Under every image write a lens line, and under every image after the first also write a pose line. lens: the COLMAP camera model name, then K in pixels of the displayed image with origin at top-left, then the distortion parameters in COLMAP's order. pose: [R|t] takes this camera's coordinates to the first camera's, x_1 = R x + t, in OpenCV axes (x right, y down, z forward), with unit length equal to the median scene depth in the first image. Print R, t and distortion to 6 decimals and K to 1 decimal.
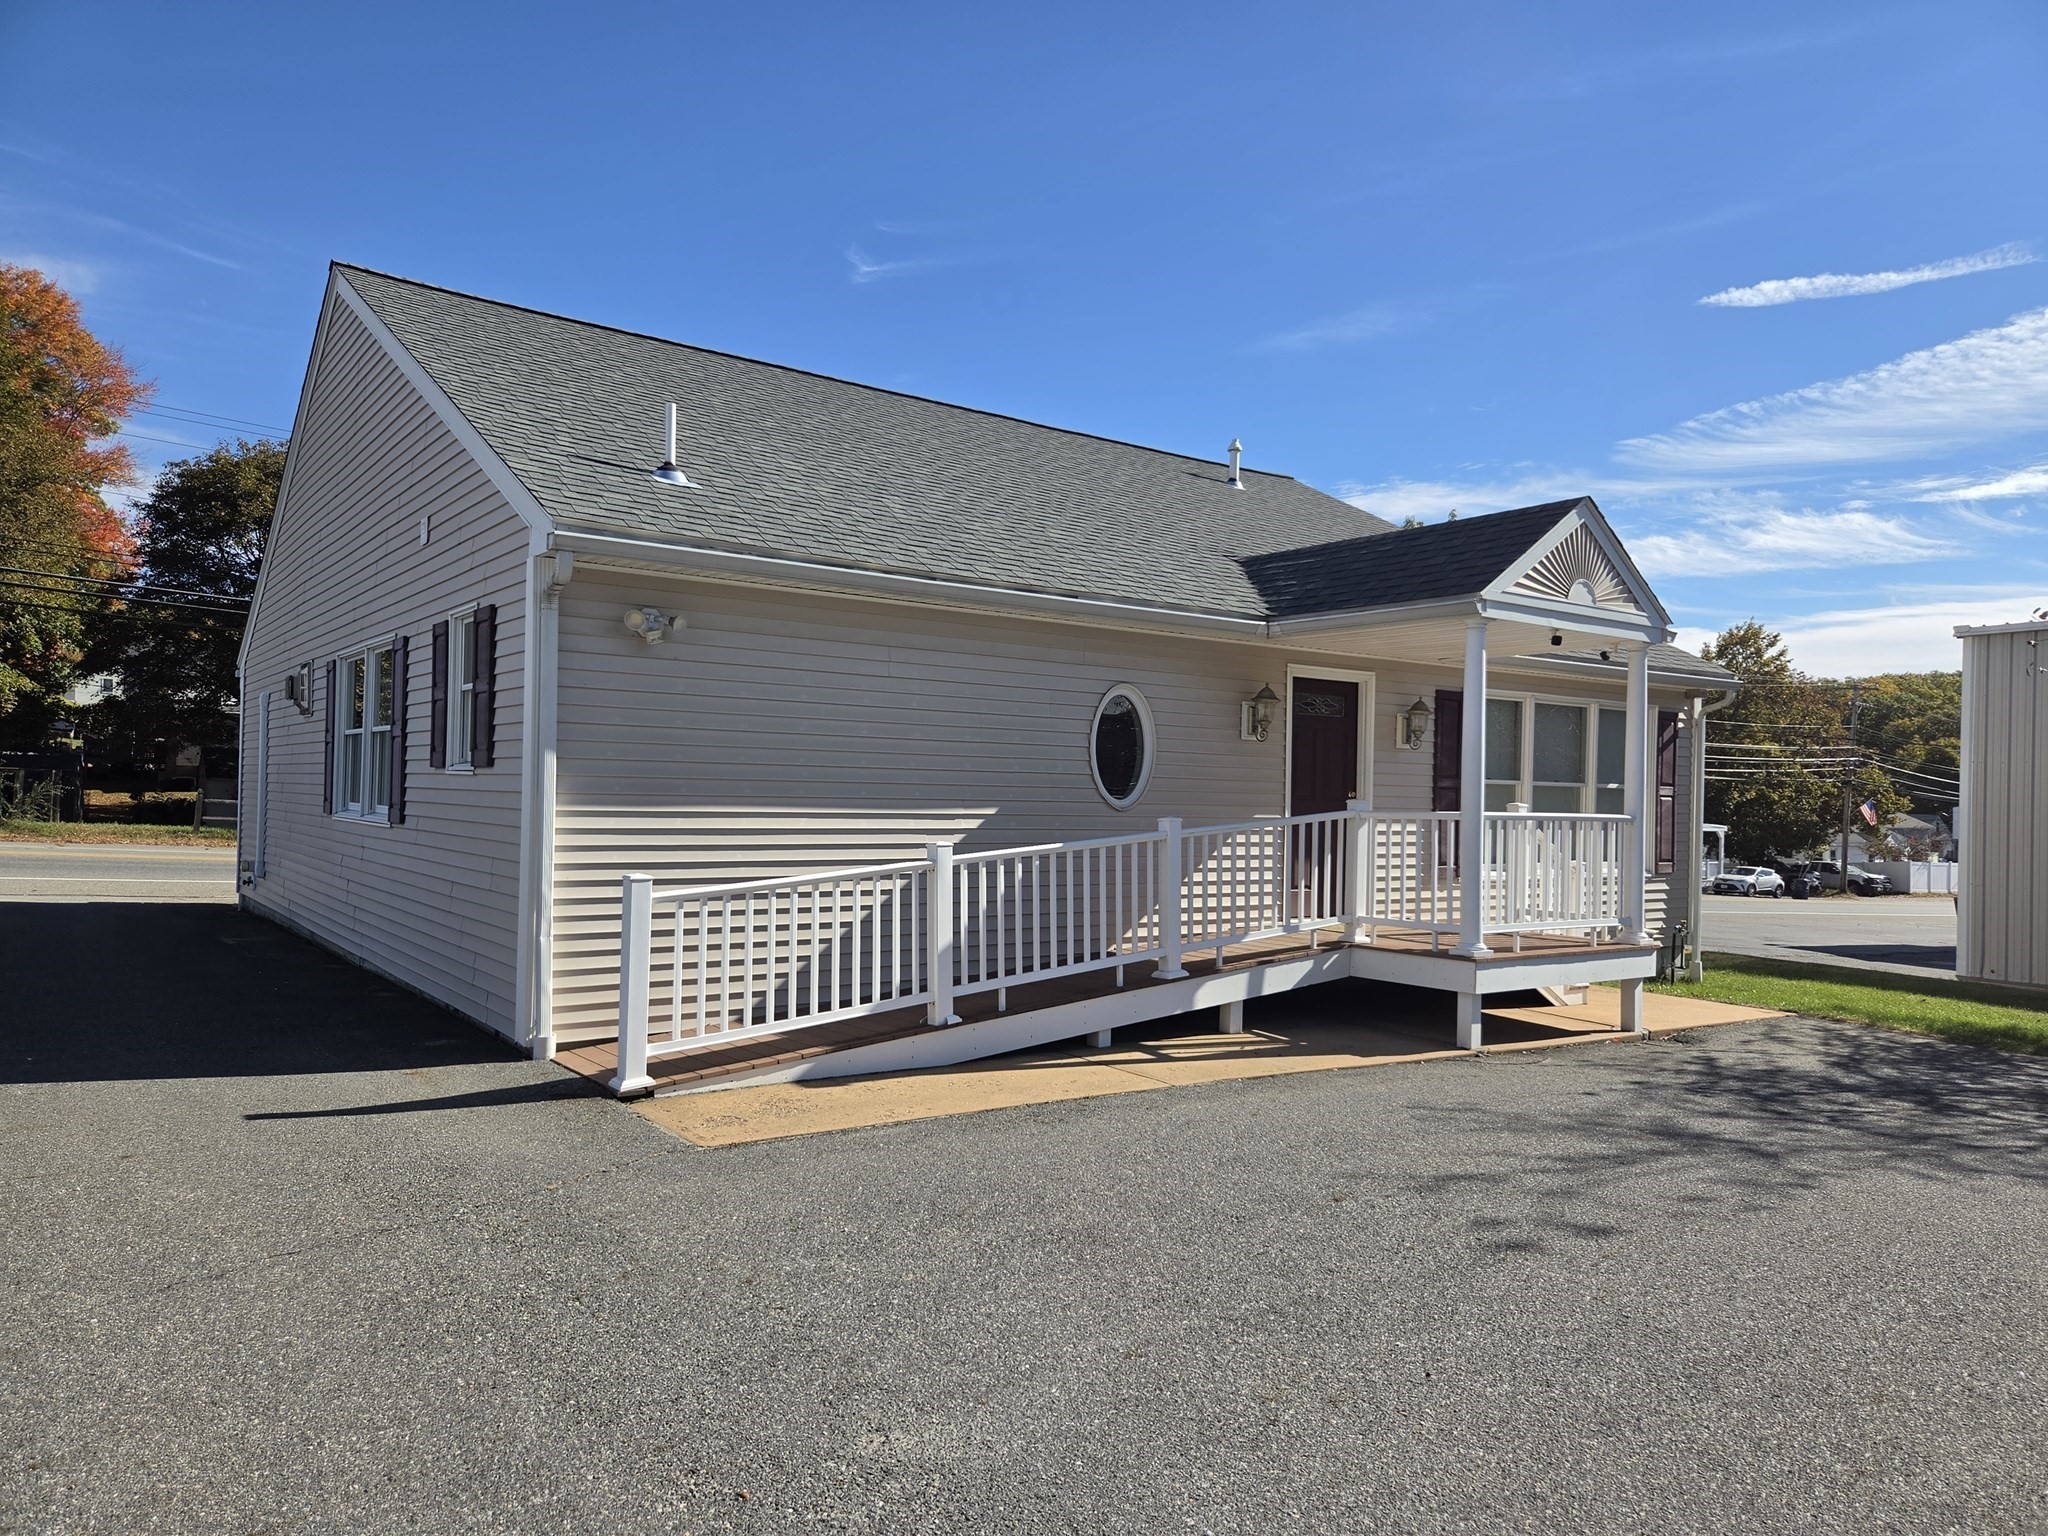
lens RADIAL K [[1339.9, 0, 977.2], [0, 1339.9, 778.0], [0, 0, 1]] dist [0.105188, -0.110795]
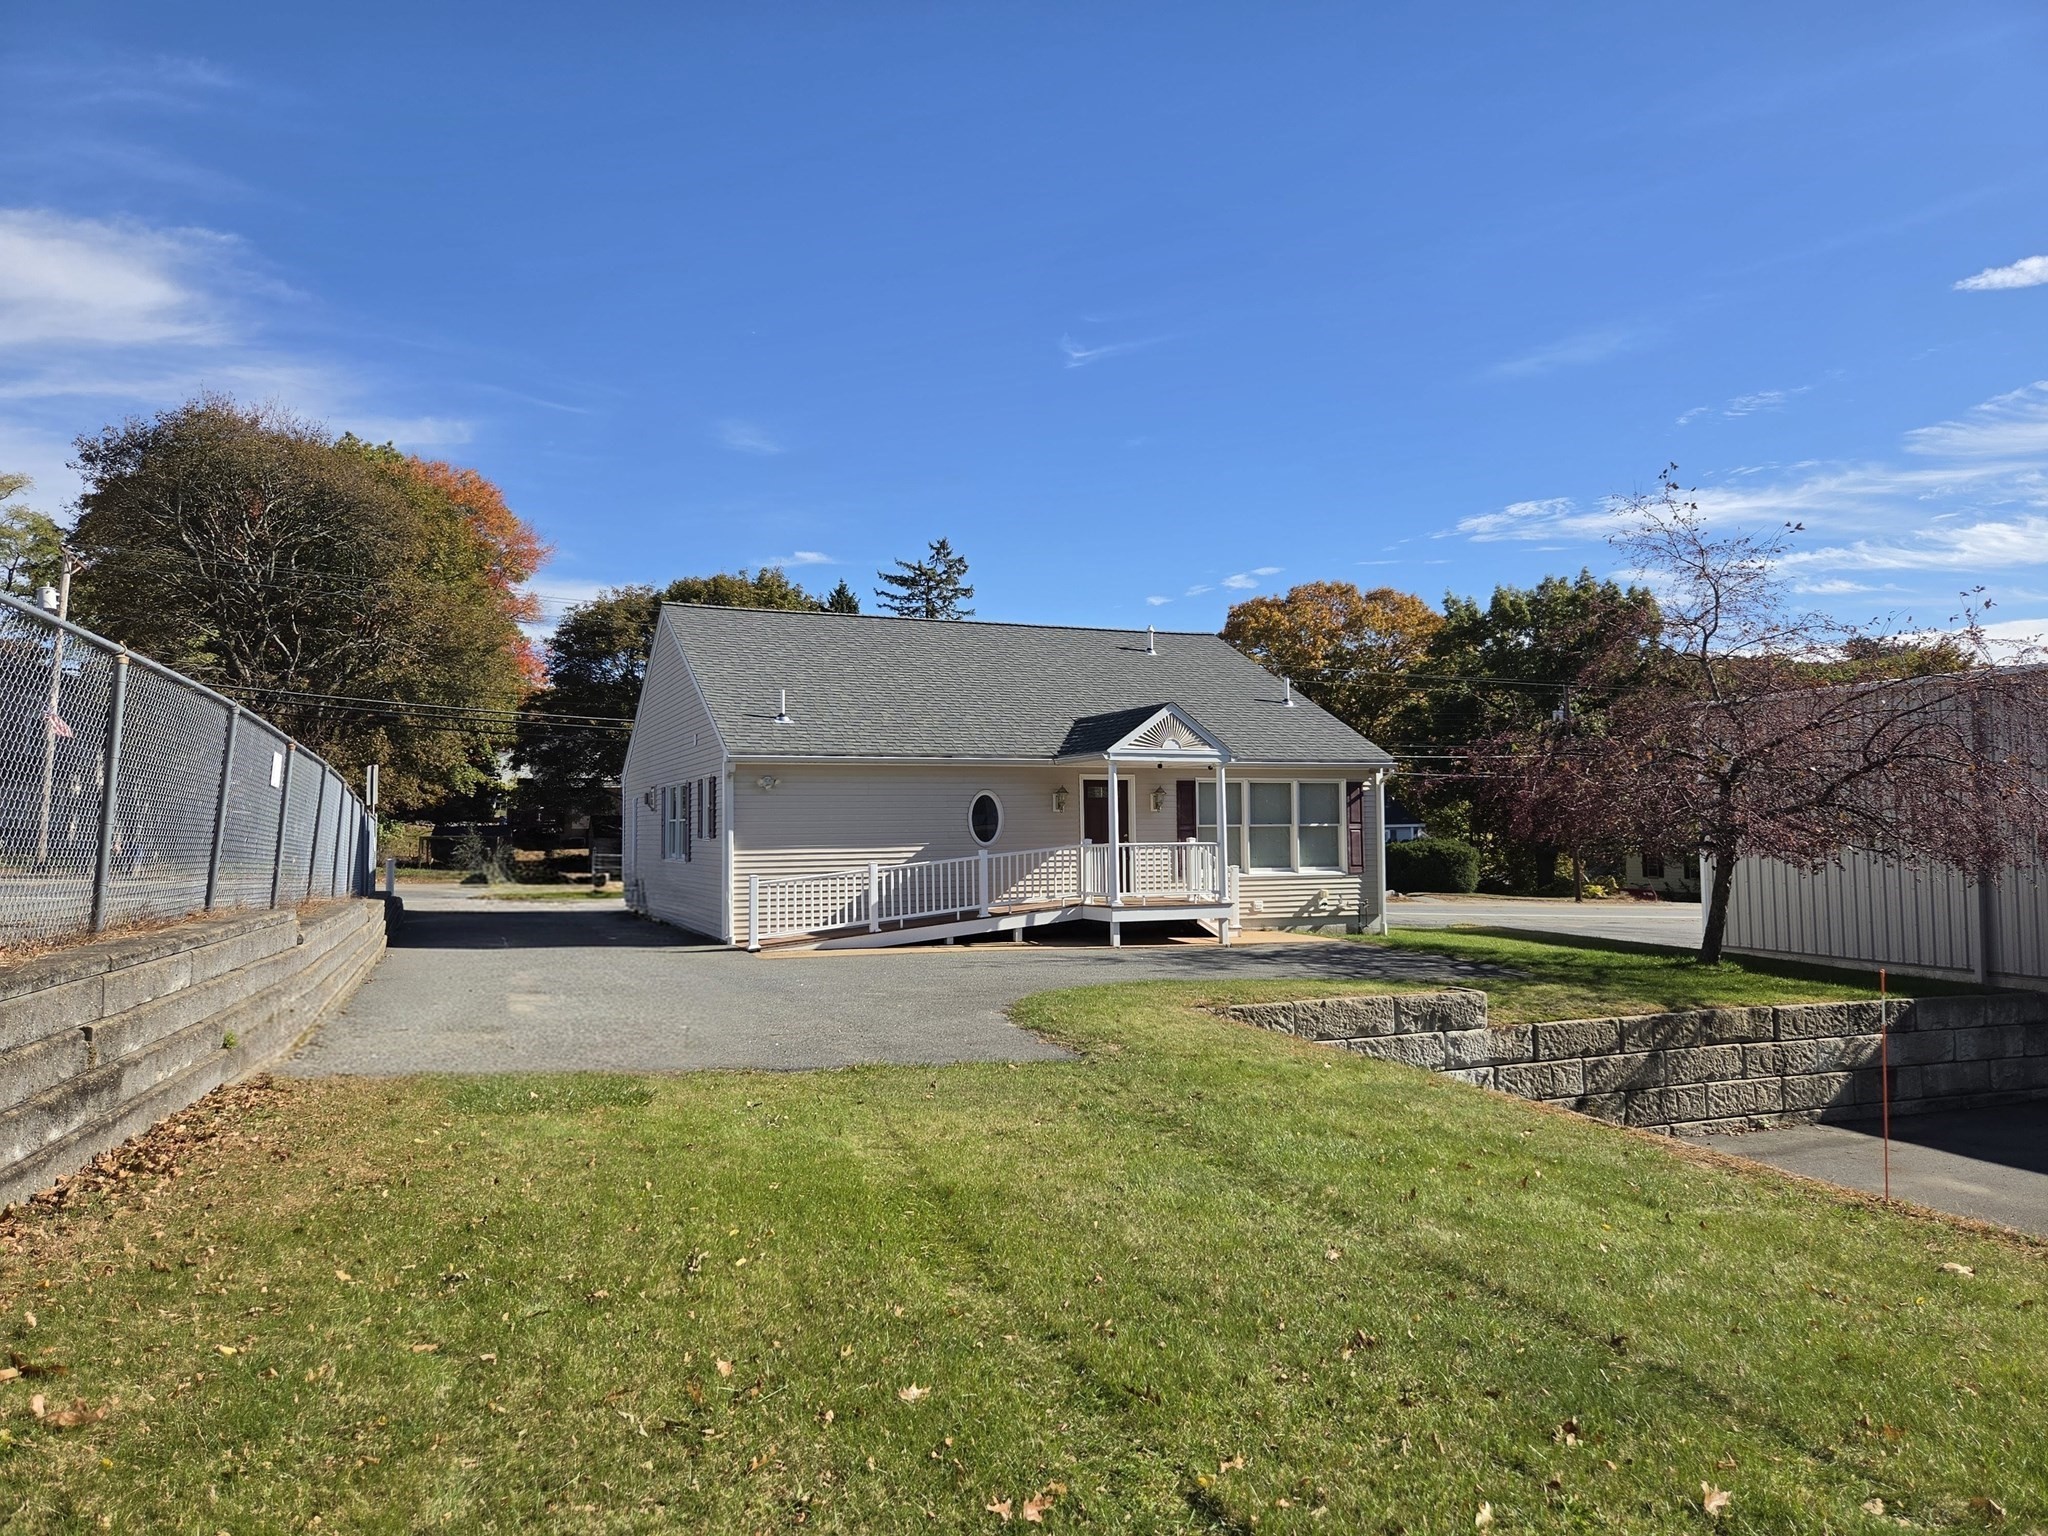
lens RADIAL K [[1339.9, 0, 977.2], [0, 1339.9, 778.0], [0, 0, 1]] dist [0.105188, -0.110795]
pose [[0.973220, -0.034044, -0.227339, 0.647270], [0.029809, 0.999313, -0.022037, -0.043602], [0.227933, 0.014670, 0.973566, -1.255630]]
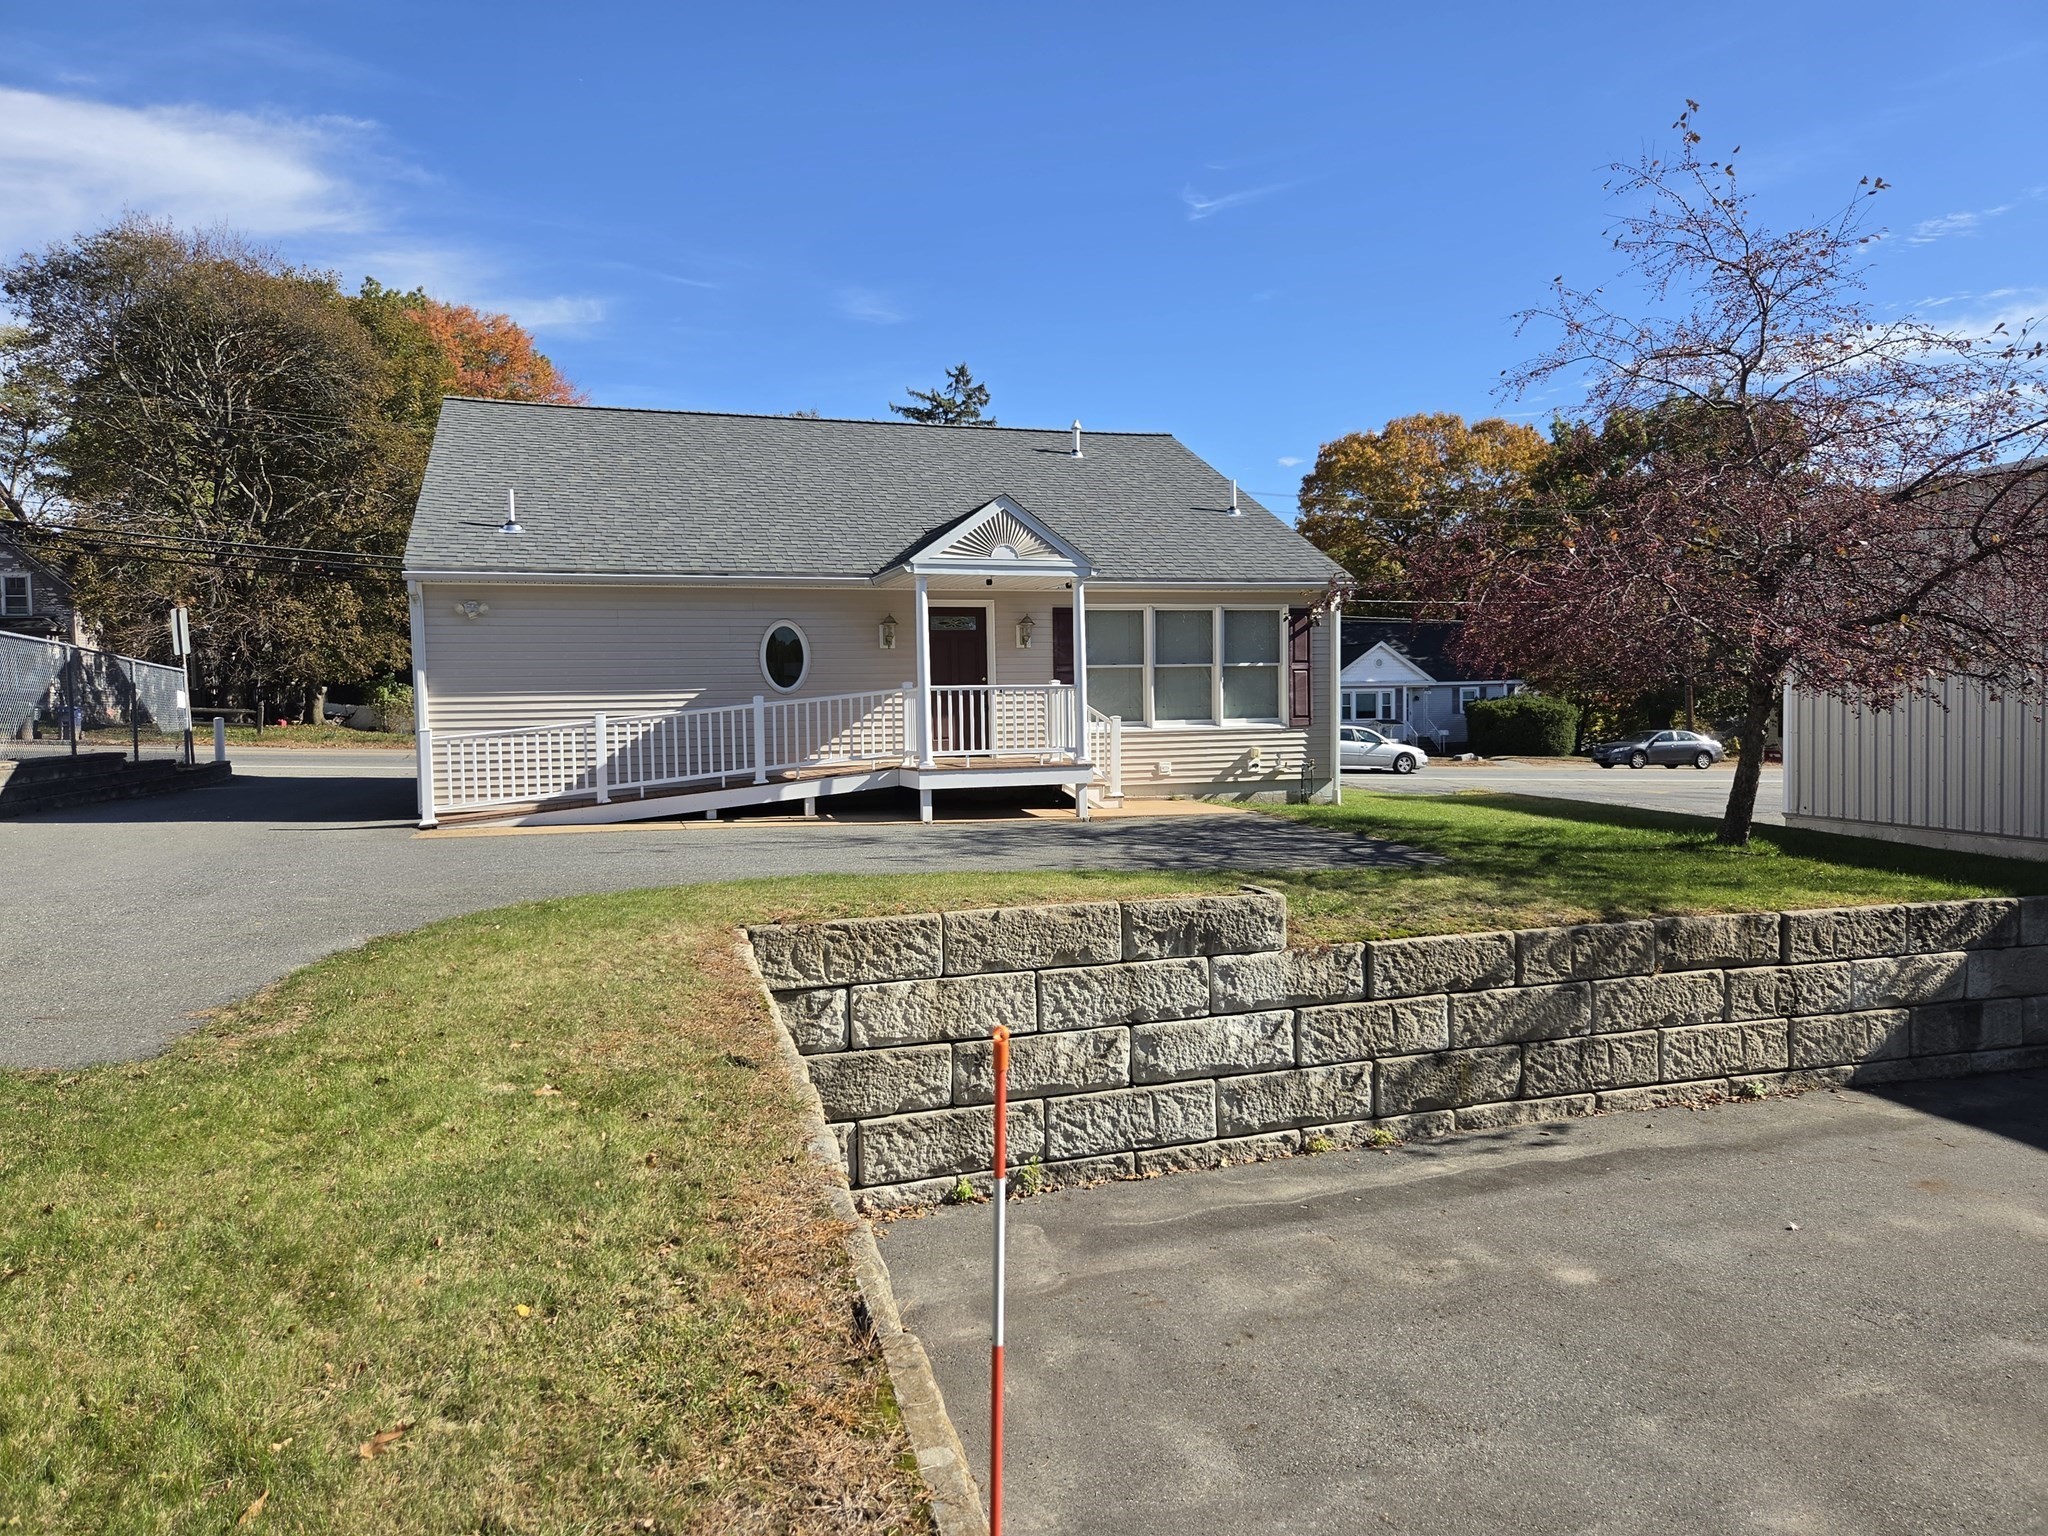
lens RADIAL K [[1287.0, 0, 1024.0], [0, 1287.0, 768.0], [0, 0, 1]] dist [0.044809, -0.050167]
pose [[0.944621, -0.016755, -0.327735, 1.002740], [0.039486, 0.997243, 0.062825, 0.030065], [0.325779, -0.072287, 0.942679, -0.502925]]
